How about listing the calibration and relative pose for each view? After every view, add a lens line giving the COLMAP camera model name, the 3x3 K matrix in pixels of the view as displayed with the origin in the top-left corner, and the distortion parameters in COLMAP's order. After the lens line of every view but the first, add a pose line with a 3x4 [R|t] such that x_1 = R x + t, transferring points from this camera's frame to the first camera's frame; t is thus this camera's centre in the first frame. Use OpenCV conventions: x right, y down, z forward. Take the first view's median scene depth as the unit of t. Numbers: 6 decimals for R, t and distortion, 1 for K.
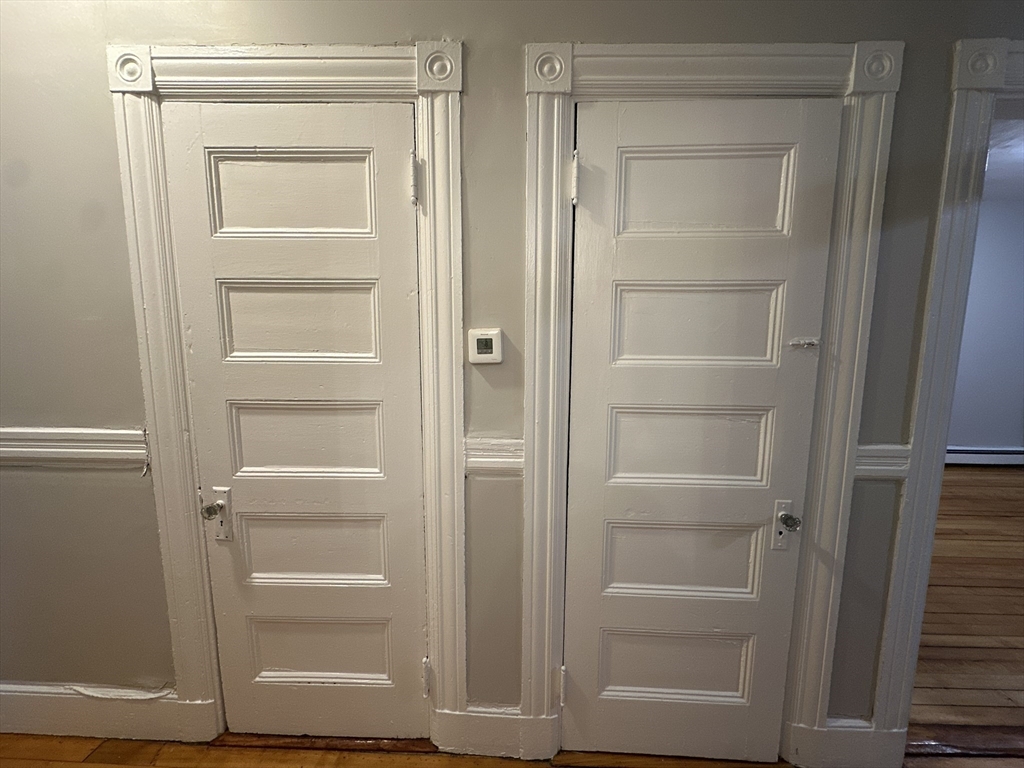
lens RADIAL K [[408.2, 0, 513.8], [0, 408.2, 383.0], [0, 0, 1]] dist [-0.002493, 0.000530]
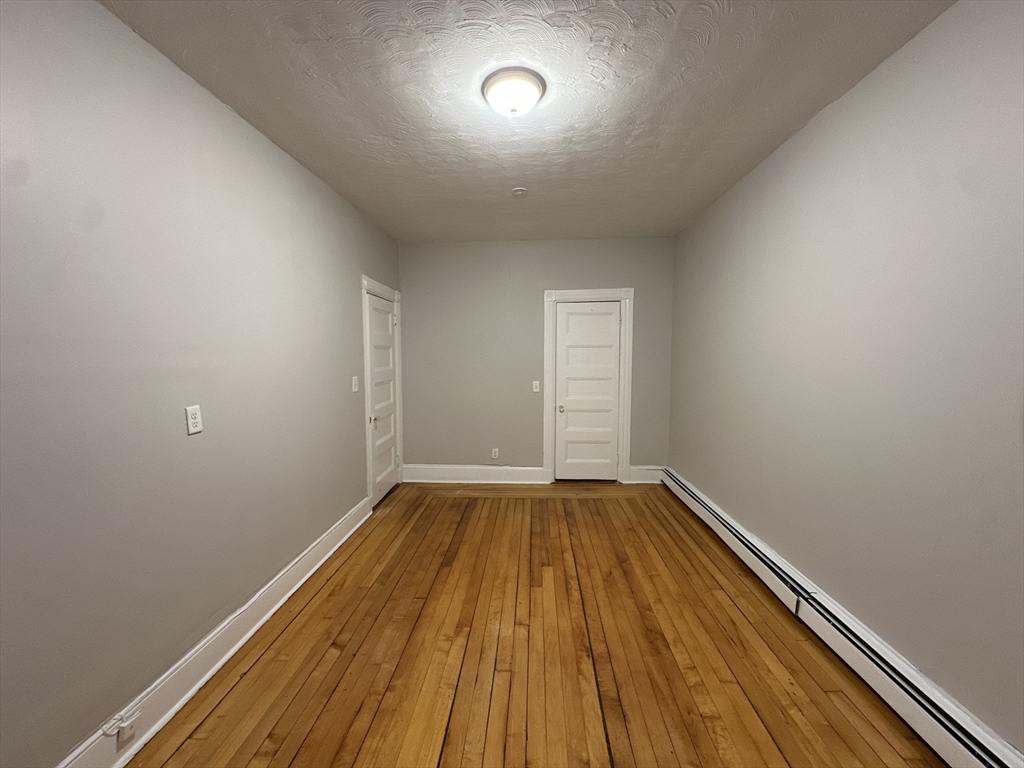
lens RADIAL K [[408.2, 0, 513.8], [0, 408.2, 383.0], [0, 0, 1]] dist [-0.002493, 0.000530]
pose [[-0.024304, 0.067371, -0.997432, 2.045601], [-0.124419, 0.989766, 0.069885, -0.127897], [0.991932, 0.125798, -0.015673, 0.957805]]
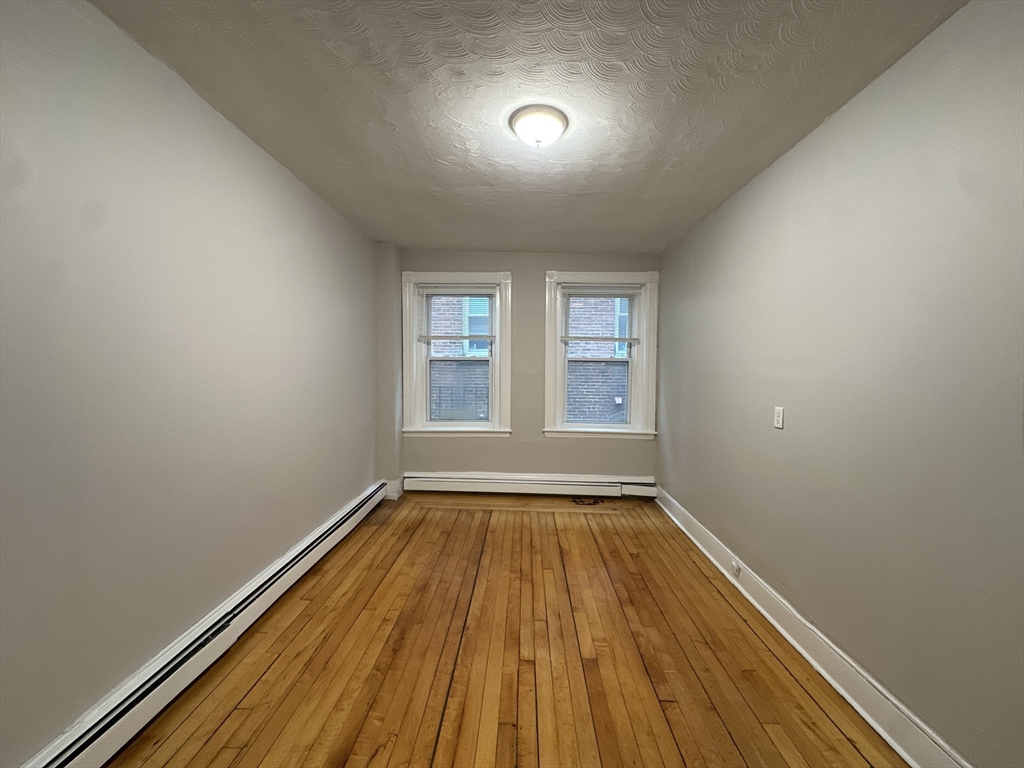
lens RADIAL K [[408.2, 0, 513.8], [0, 408.2, 383.0], [0, 0, 1]] dist [-0.002493, 0.000530]
pose [[-0.001332, -0.048592, 0.998818, 0.590063], [0.117949, 0.991839, 0.048410, -0.137714], [-0.993019, 0.117874, 0.004410, 0.981879]]
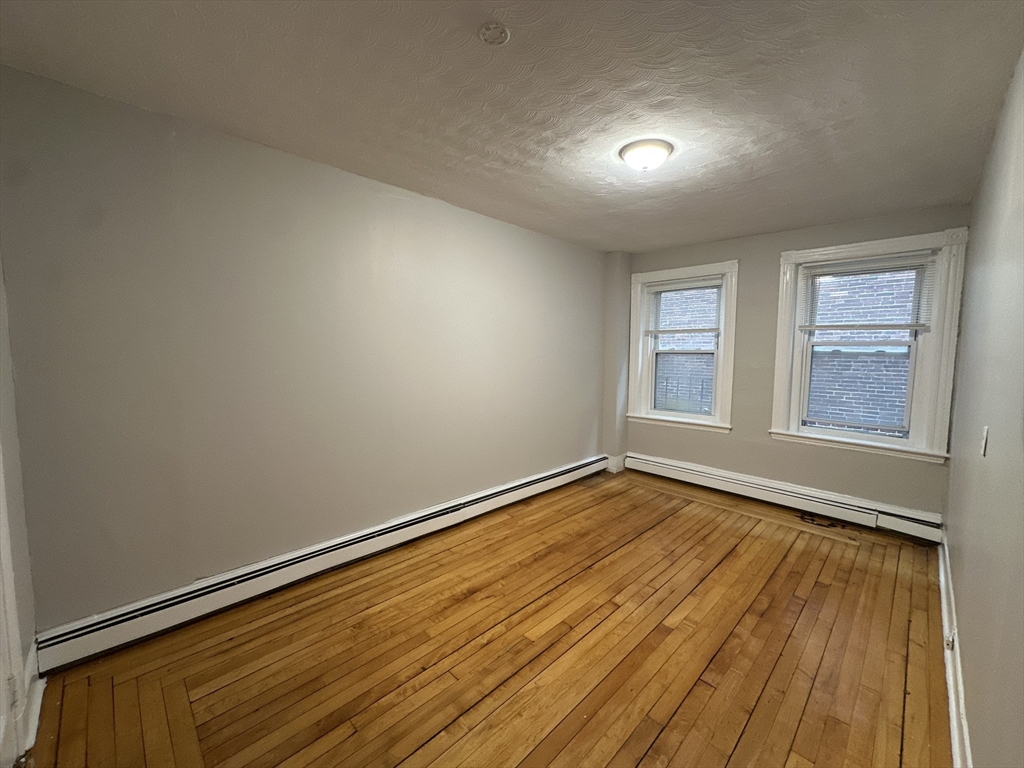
lens RADIAL K [[408.2, 0, 513.8], [0, 408.2, 383.0], [0, 0, 1]] dist [-0.002493, 0.000530]
pose [[0.687132, -0.056516, 0.724331, 0.521424], [0.086964, 0.996200, -0.004770, -0.104087], [-0.721309, 0.066268, 0.689436, 0.534008]]
